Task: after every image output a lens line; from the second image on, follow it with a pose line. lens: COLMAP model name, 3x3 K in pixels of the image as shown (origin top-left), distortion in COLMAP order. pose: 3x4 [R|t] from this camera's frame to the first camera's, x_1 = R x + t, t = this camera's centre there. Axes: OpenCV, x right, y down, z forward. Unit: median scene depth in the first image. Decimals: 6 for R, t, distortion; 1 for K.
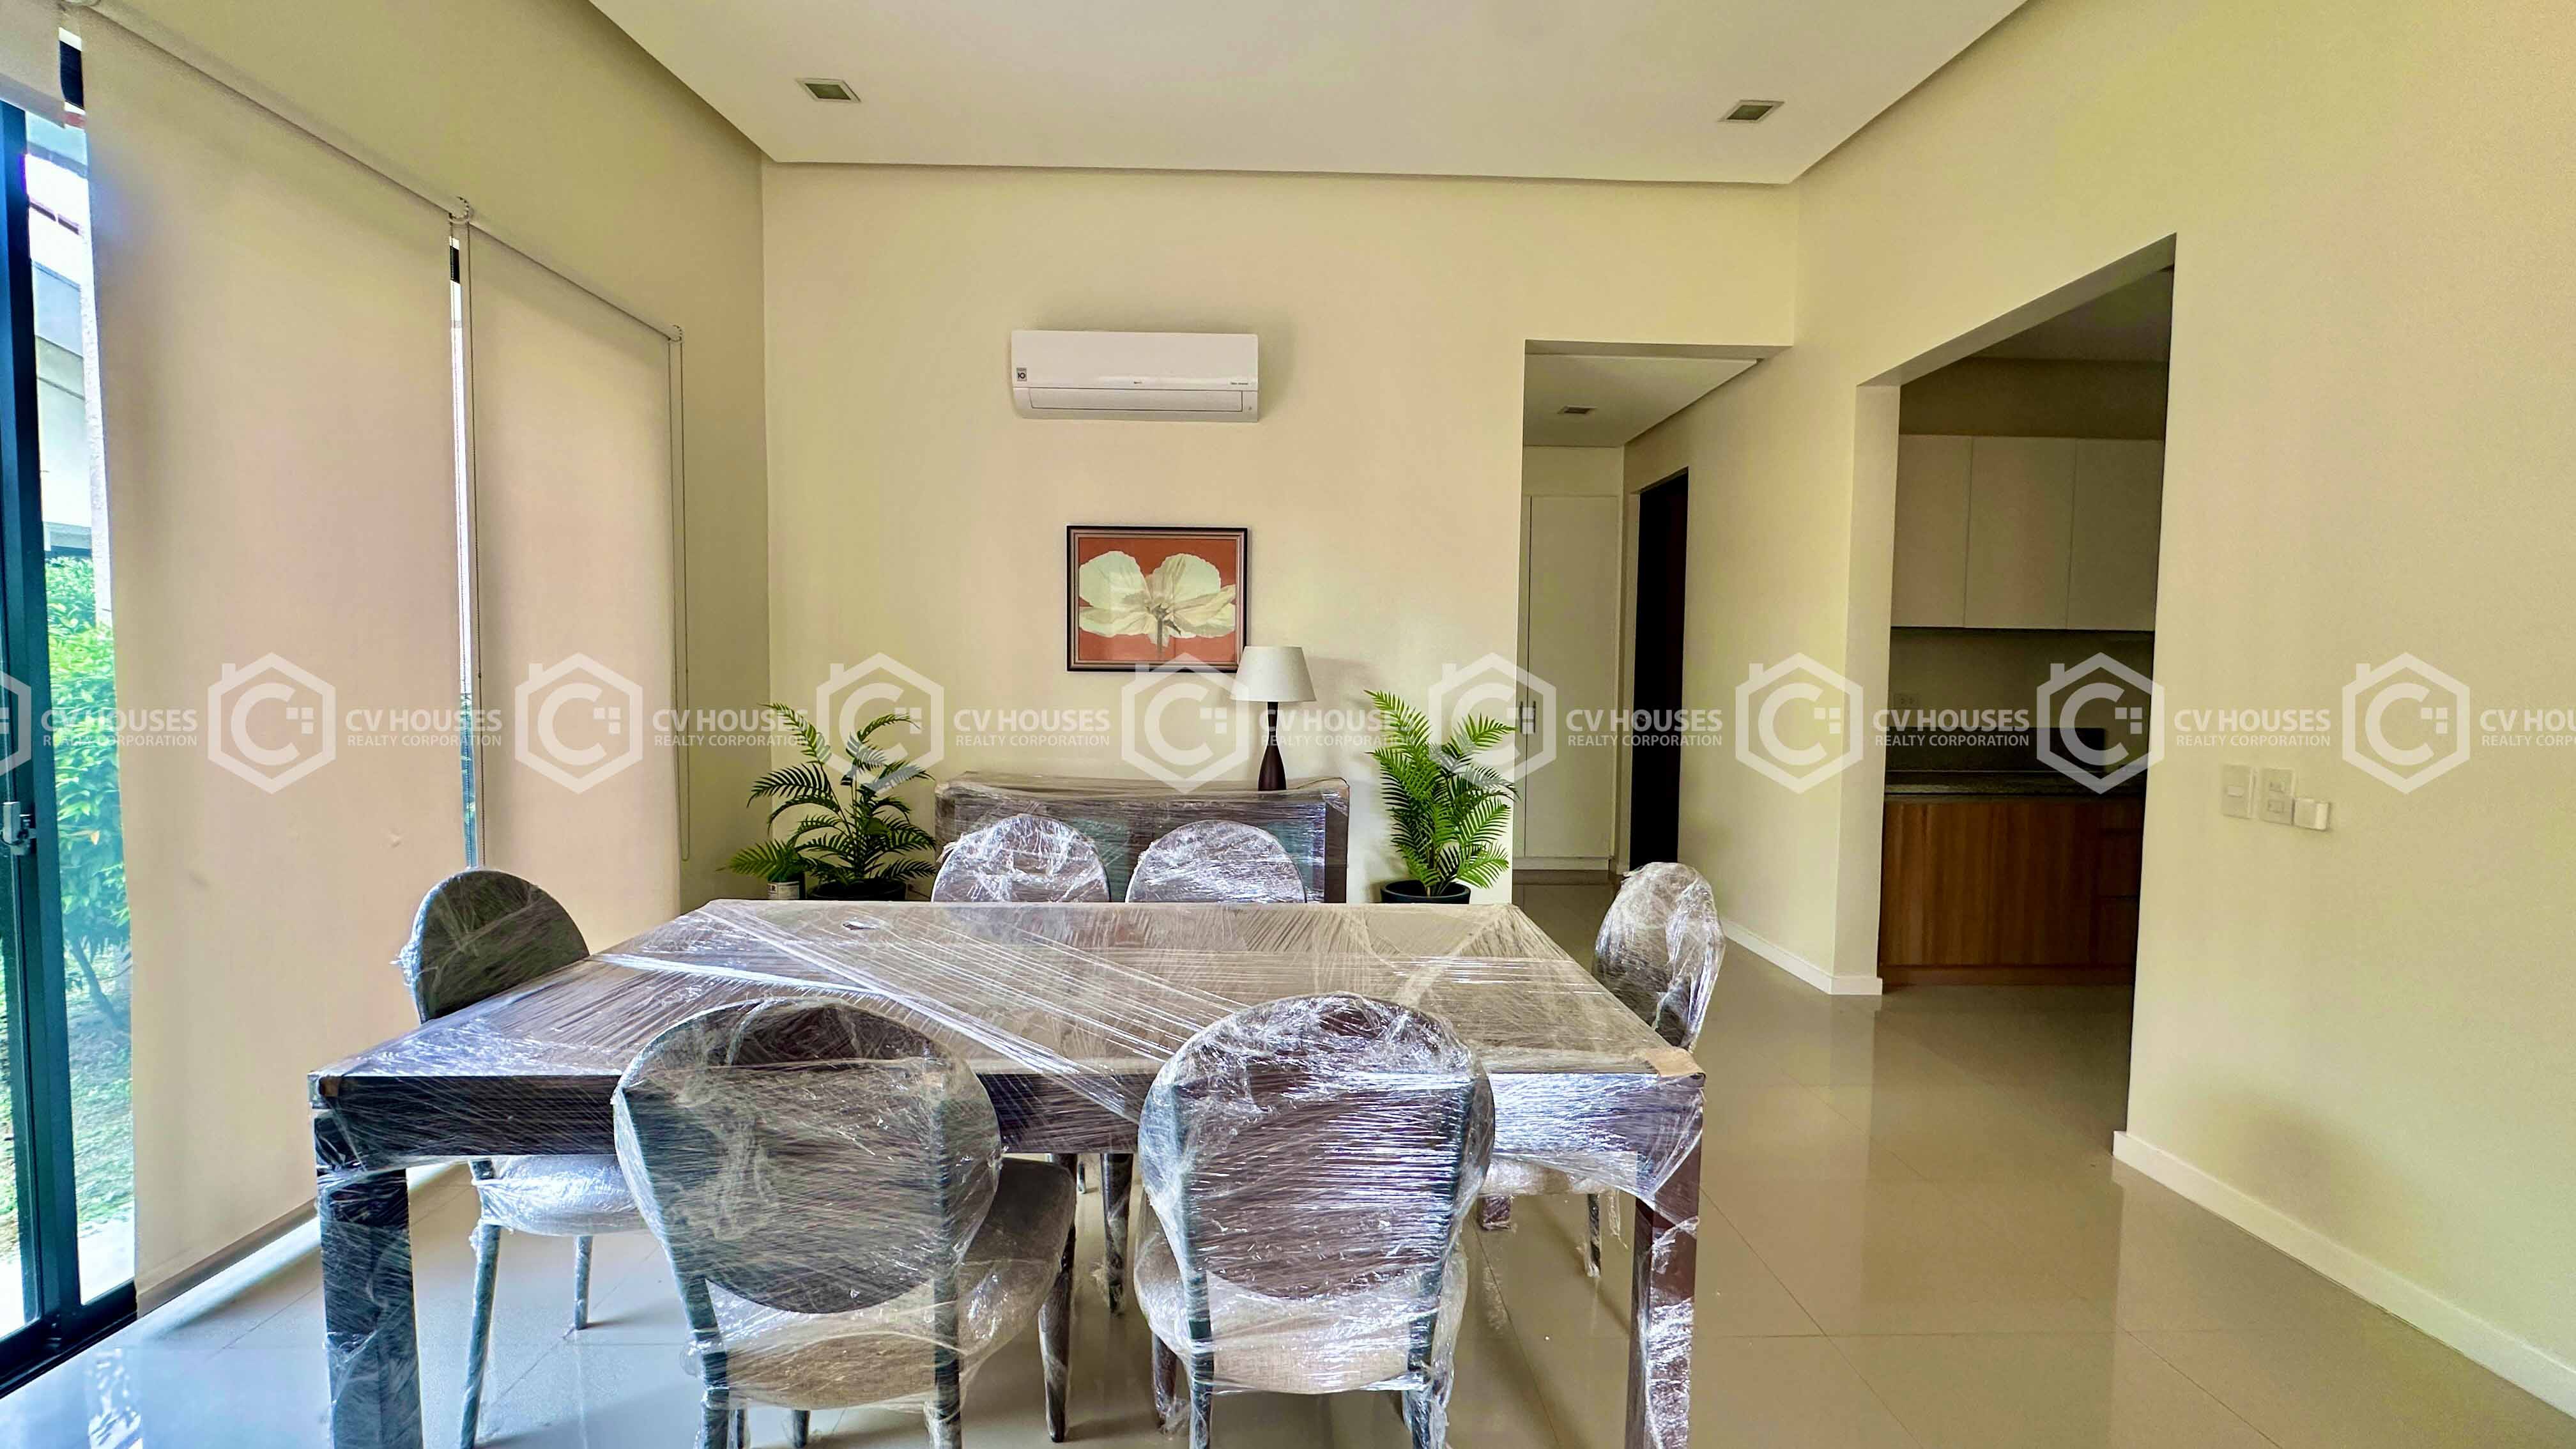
lens RADIAL K [[1029.7, 0, 1300.6], [0, 1029.7, 703.1], [0, 0, 1]] dist [-0.008440, 0.001568]
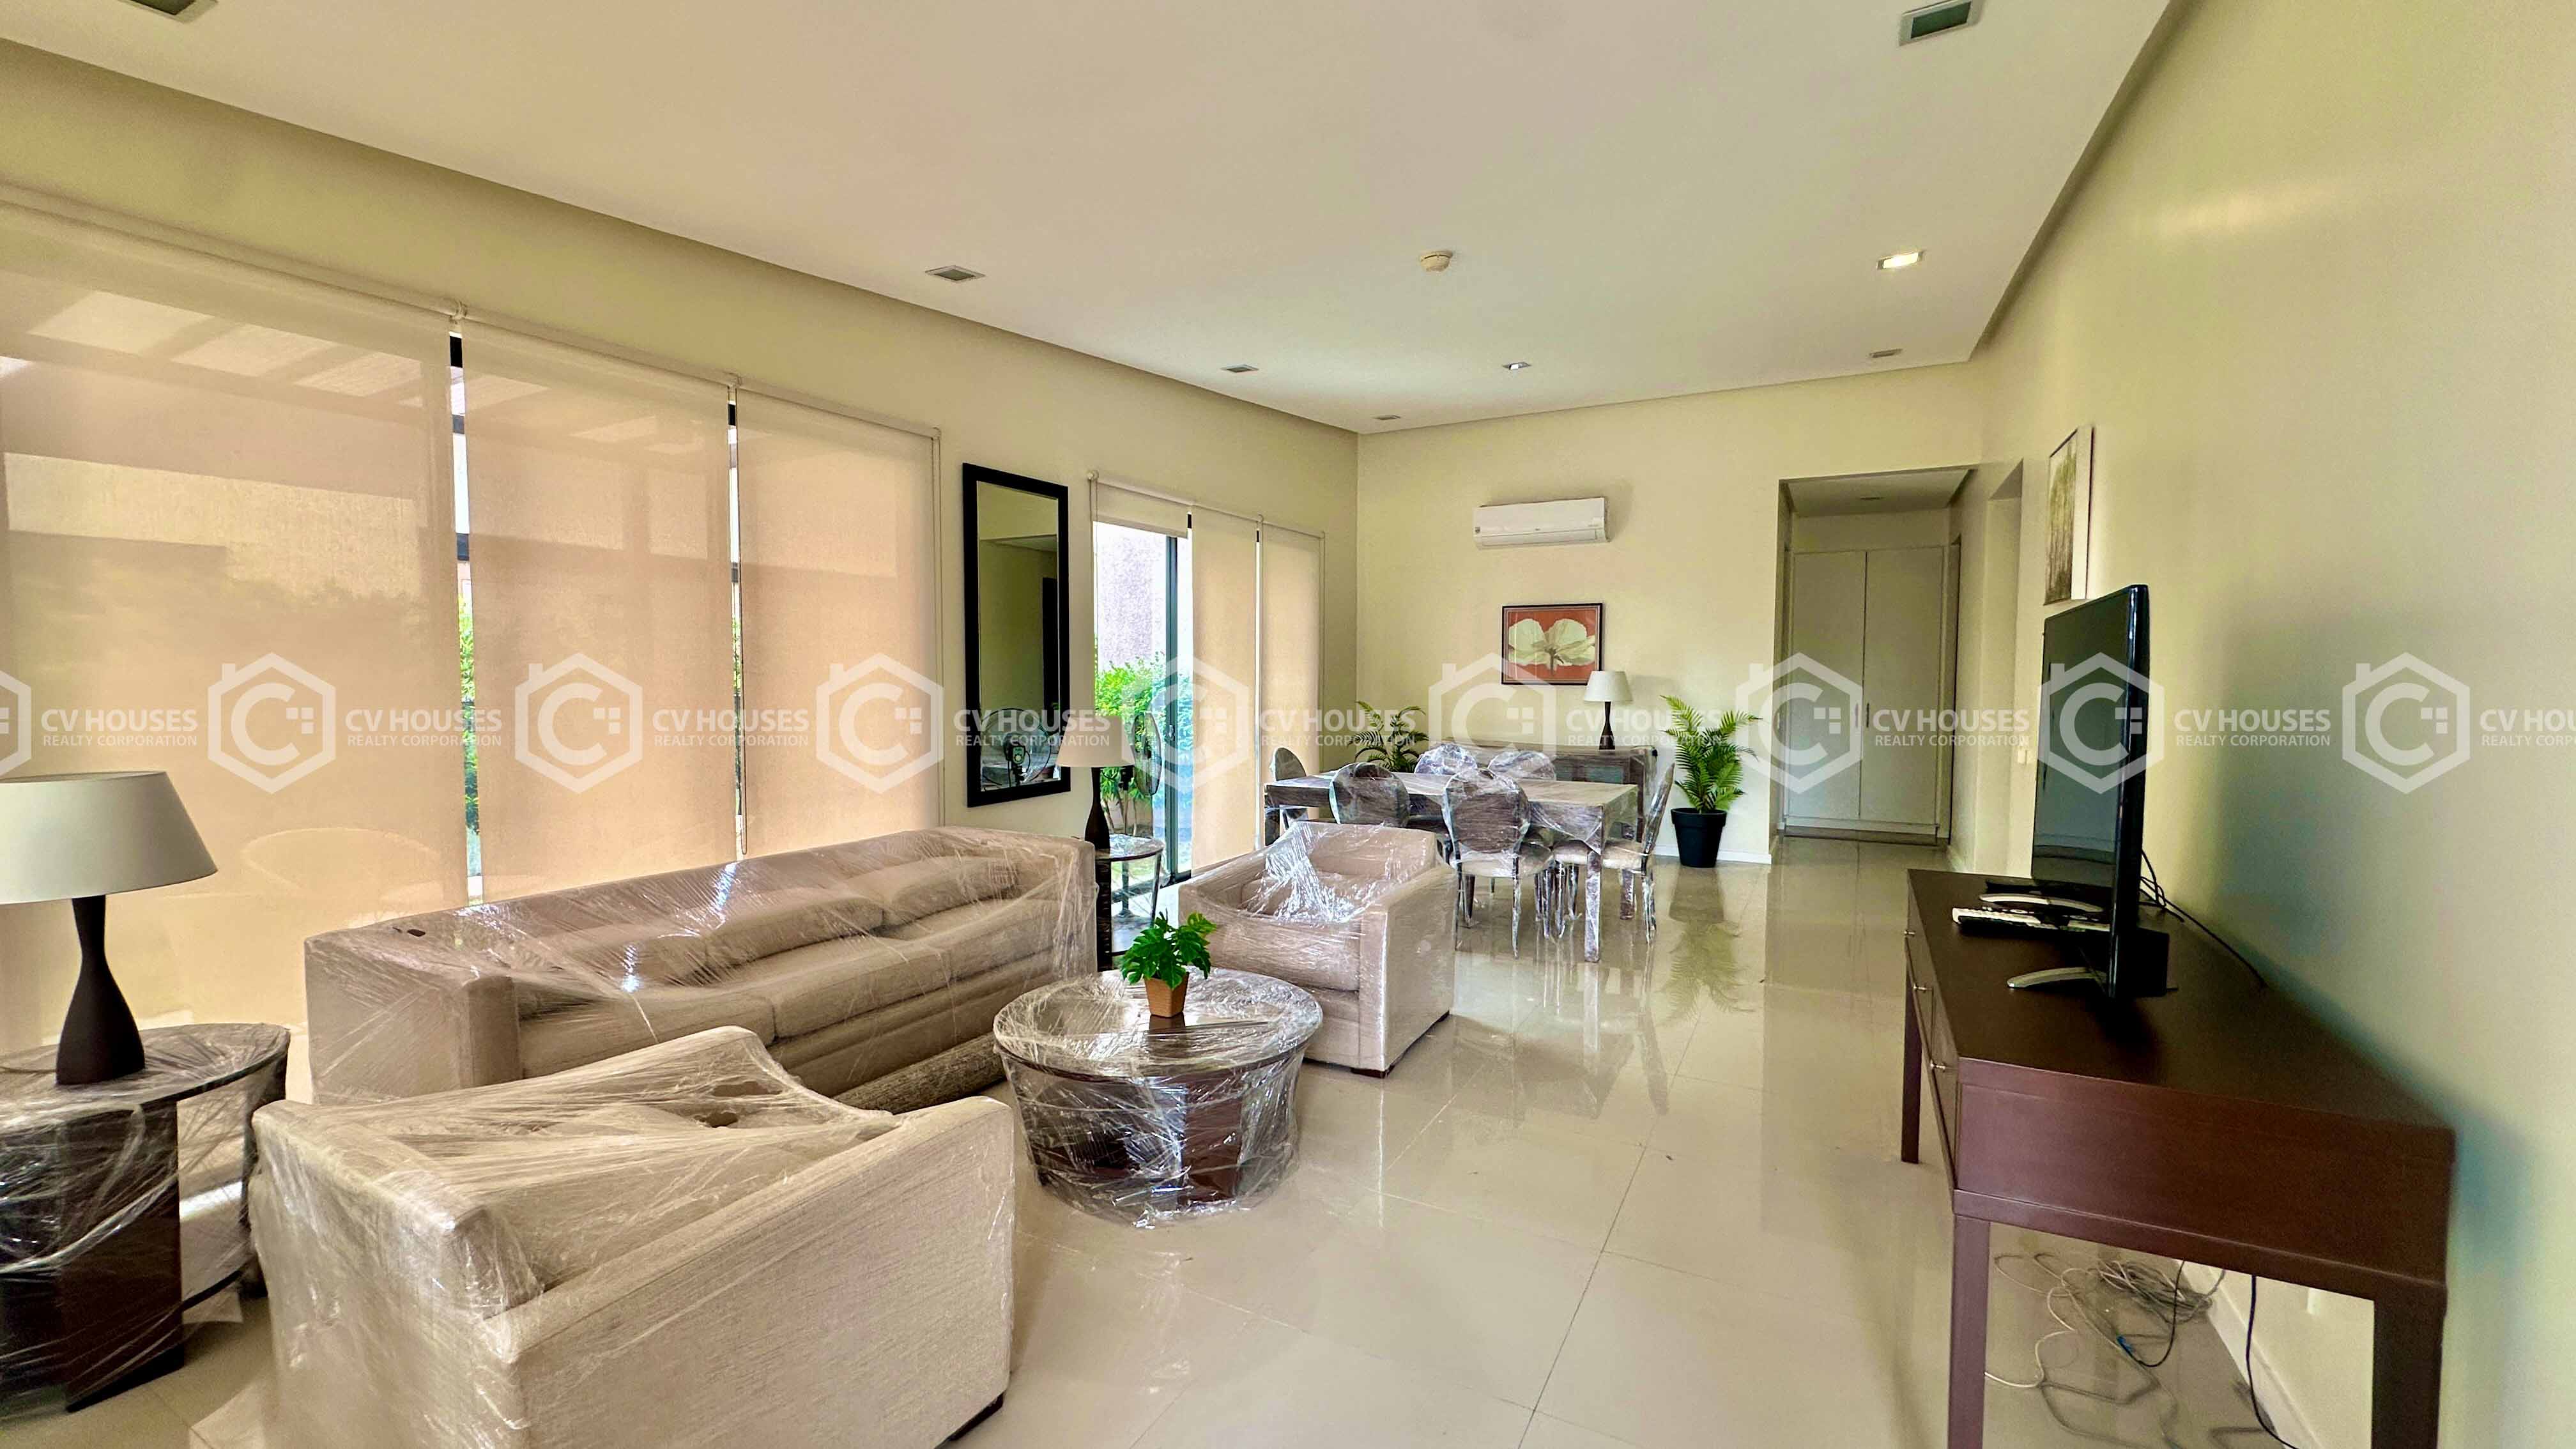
lens RADIAL K [[1029.7, 0, 1275.7], [0, 1029.7, 724.6], [0, 0, 1]] dist [-0.008440, 0.001568]
pose [[0.853794, 0.023556, -0.520077, 0.401395], [-0.013648, 0.999645, 0.022871, 0.005044], [0.520432, -0.012429, 0.853813, -0.813868]]
